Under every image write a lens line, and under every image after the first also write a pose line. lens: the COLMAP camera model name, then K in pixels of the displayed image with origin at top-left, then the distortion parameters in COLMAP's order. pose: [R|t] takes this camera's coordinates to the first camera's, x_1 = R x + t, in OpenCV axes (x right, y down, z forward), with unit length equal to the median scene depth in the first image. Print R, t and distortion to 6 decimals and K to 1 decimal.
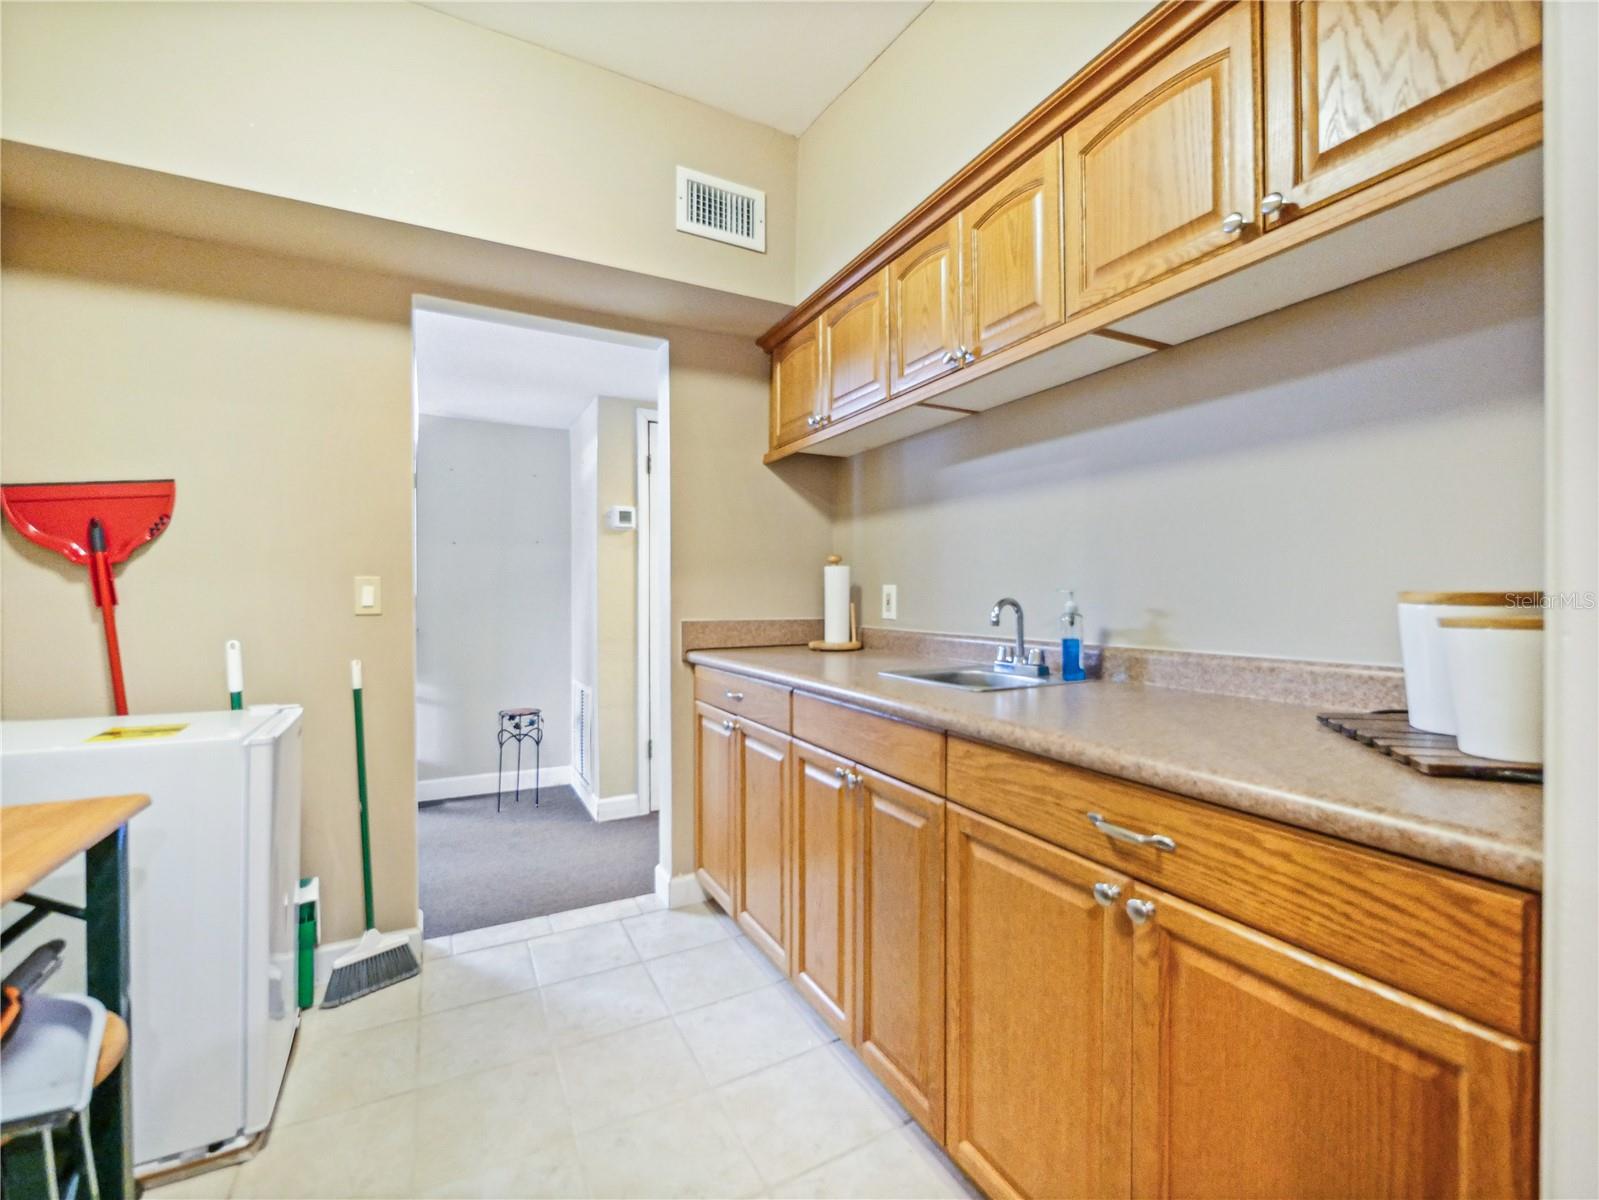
lens RADIAL K [[699.5, 0, 802.3], [0, 699.5, 612.8], [0, 0, 1]] dist [-0.007856, -0.000128]
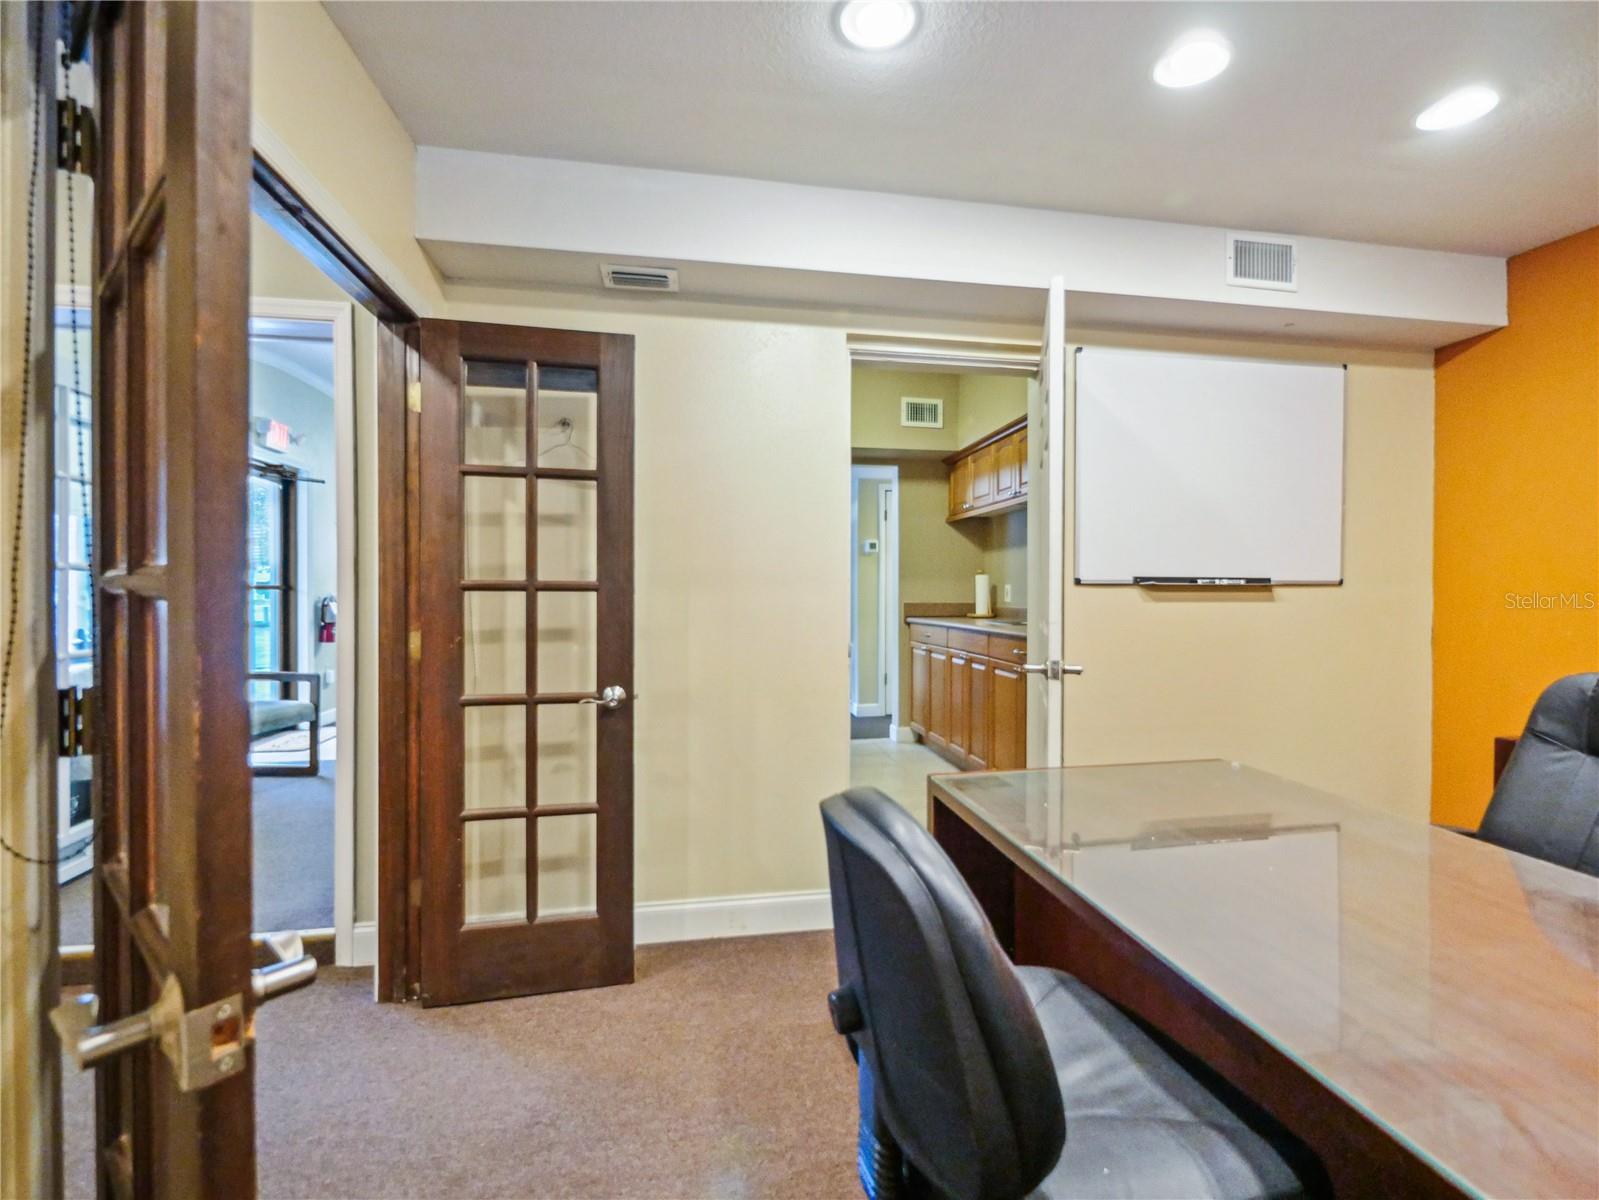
lens RADIAL K [[699.5, 0, 800.0], [0, 699.5, 606.1], [0, 0, 1]] dist [-0.007856, -0.000128]
pose [[0.947704, 0.001396, -0.319147, 0.193419], [-0.003135, 0.999983, -0.004936, 0.032074], [0.319135, 0.005678, 0.947692, -1.040583]]
